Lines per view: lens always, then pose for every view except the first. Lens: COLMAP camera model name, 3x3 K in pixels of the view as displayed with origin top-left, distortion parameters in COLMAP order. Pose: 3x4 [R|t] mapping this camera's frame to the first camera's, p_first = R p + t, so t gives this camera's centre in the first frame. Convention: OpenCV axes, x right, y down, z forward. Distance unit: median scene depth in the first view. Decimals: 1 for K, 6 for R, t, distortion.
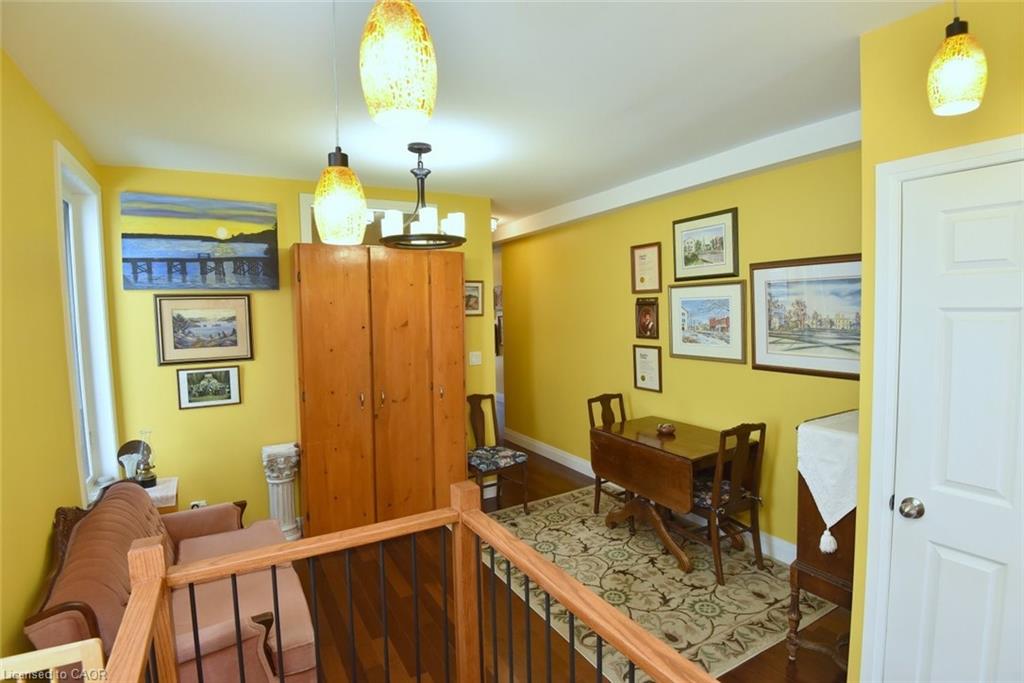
lens RADIAL K [[489.9, 0, 509.8], [0, 489.9, 338.0], [0, 0, 1]] dist [-0.010488, -0.023053]
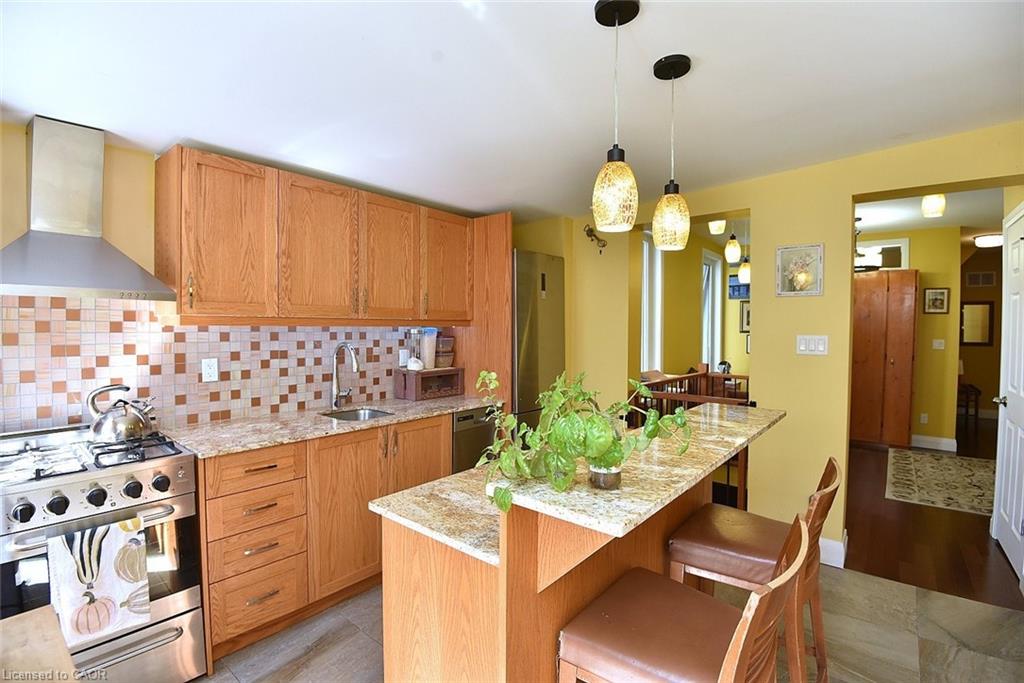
lens RADIAL K [[473.2, 0, 515.3], [0, 473.2, 338.2], [0, 0, 1]] dist [-0.011078, -0.020491]
pose [[0.357392, 0.049757, -0.932628, 0.909561], [-0.074894, 0.996891, 0.024485, 0.103787], [0.930947, 0.061098, 0.360007, -0.728804]]
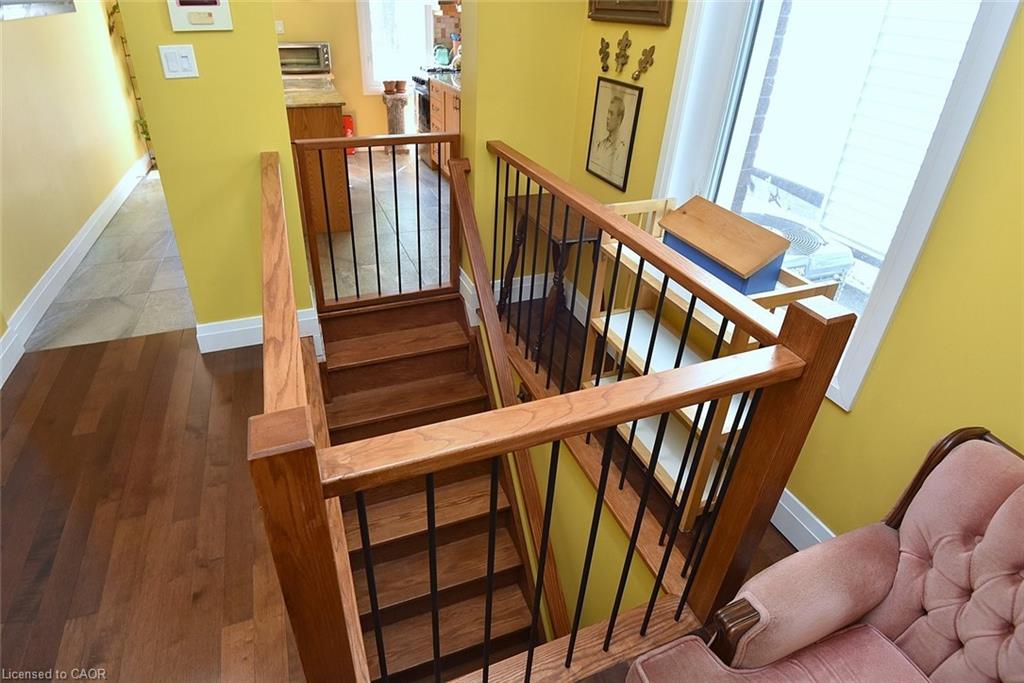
lens RADIAL K [[533.8, 0, 472.5], [0, 533.8, 293.0], [0, 0, 1]] dist [-0.003925, -0.034701]
pose [[-0.981274, -0.089559, 0.170528, -0.158568], [0.014294, 0.849030, 0.528151, 0.005422], [-0.192084, 0.520699, -0.831851, 0.697297]]
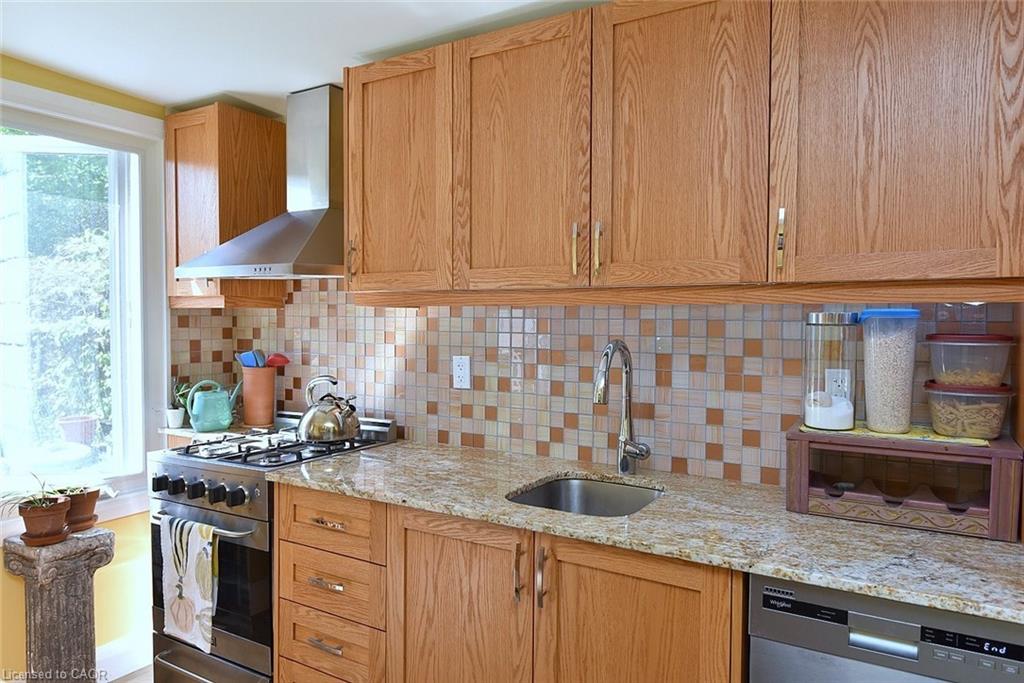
lens RADIAL K [[670.1, 0, 526.1], [0, 670.1, 337.0], [0, 0, 1]] dist [0.000639, -0.001079]
pose [[-0.870337, 0.031094, -0.491474, 0.370802], [-0.016686, 0.995570, 0.092536, 0.100649], [0.492173, 0.088738, -0.865962, -0.258493]]
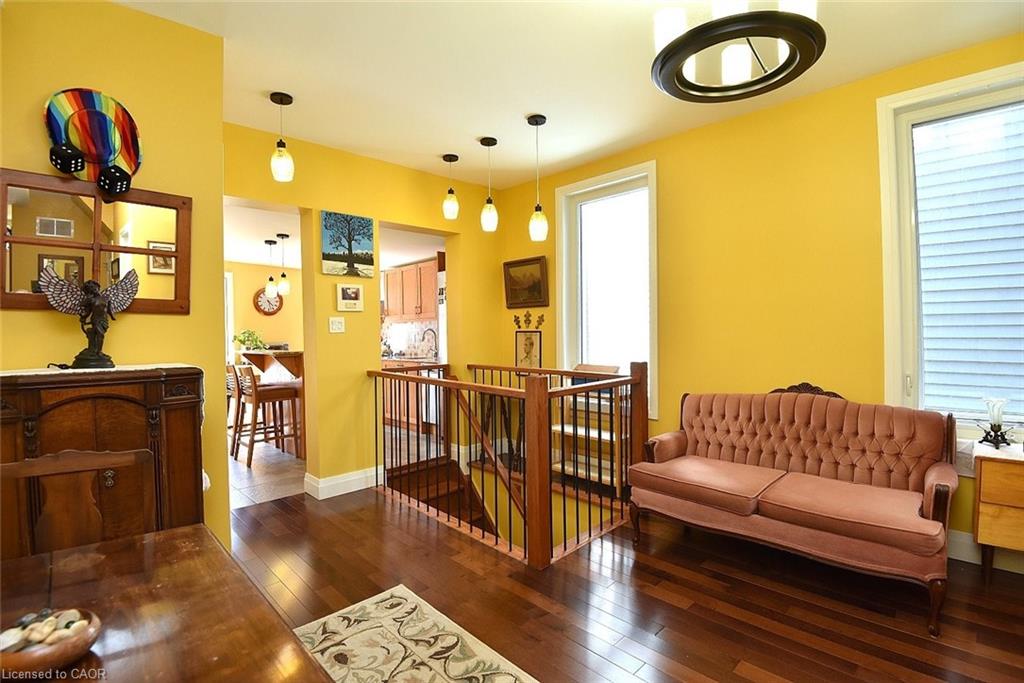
lens RADIAL K [[489.9, 0, 509.8], [0, 489.9, 338.0], [0, 0, 1]] dist [-0.010488, -0.023053]
pose [[-0.971620, 0.042452, -0.232706, 0.169855], [0.025405, 0.996802, 0.075770, 0.049418], [0.235179, 0.067708, -0.969591, 1.294871]]
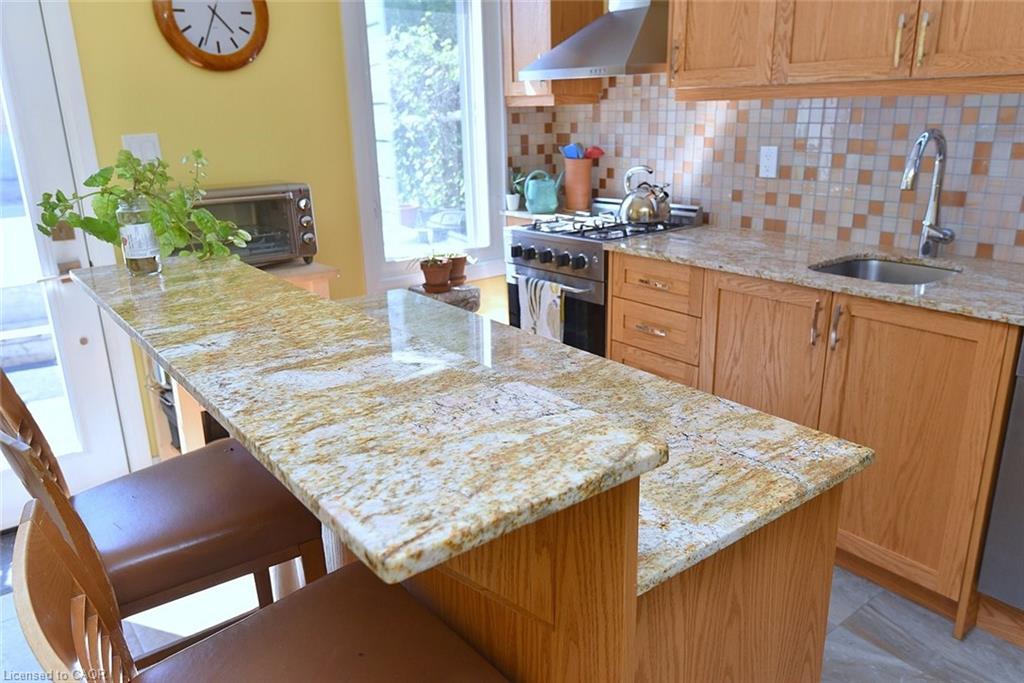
lens RADIAL K [[747.2, 0, 512.0], [0, 747.2, 341.5], [0, 0, 1]] dist [0.011081, -0.007953]
pose [[-0.989724, 0.083433, -0.116126, 0.488937], [0.036370, 0.932300, 0.359853, 0.077282], [0.138288, 0.351932, -0.925754, -0.080250]]
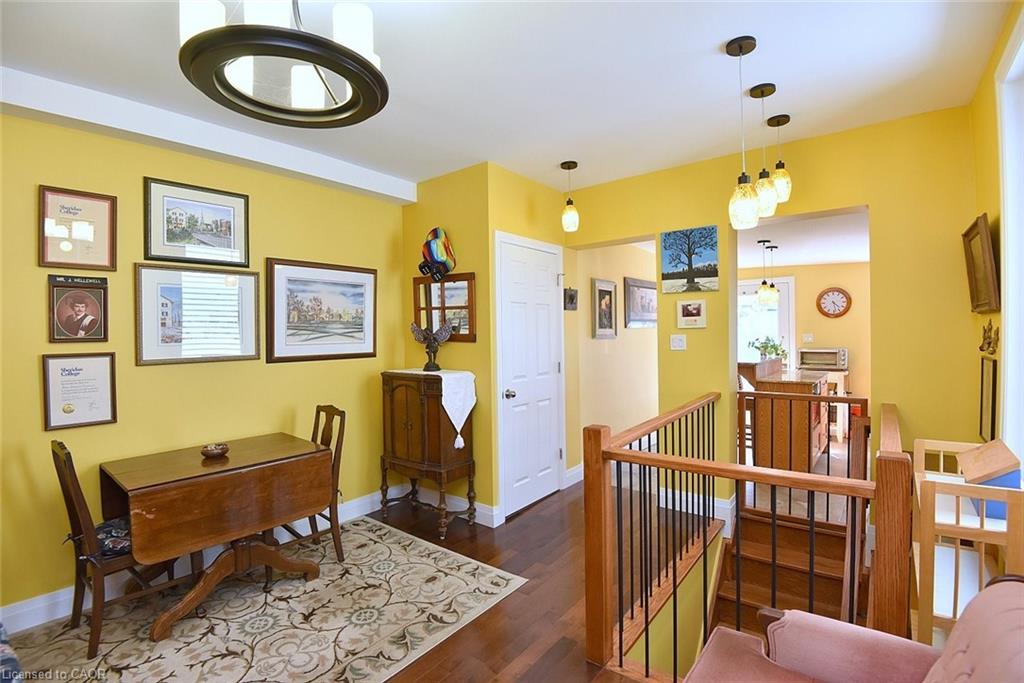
lens RADIAL K [[473.2, 0, 515.3], [0, 473.2, 338.2], [0, 0, 1]] dist [-0.011078, -0.020491]
pose [[-0.367613, 0.018276, 0.929799, -0.571477], [0.080909, 0.996644, 0.012399, 0.041066], [-0.926452, 0.079788, -0.367858, 0.866356]]
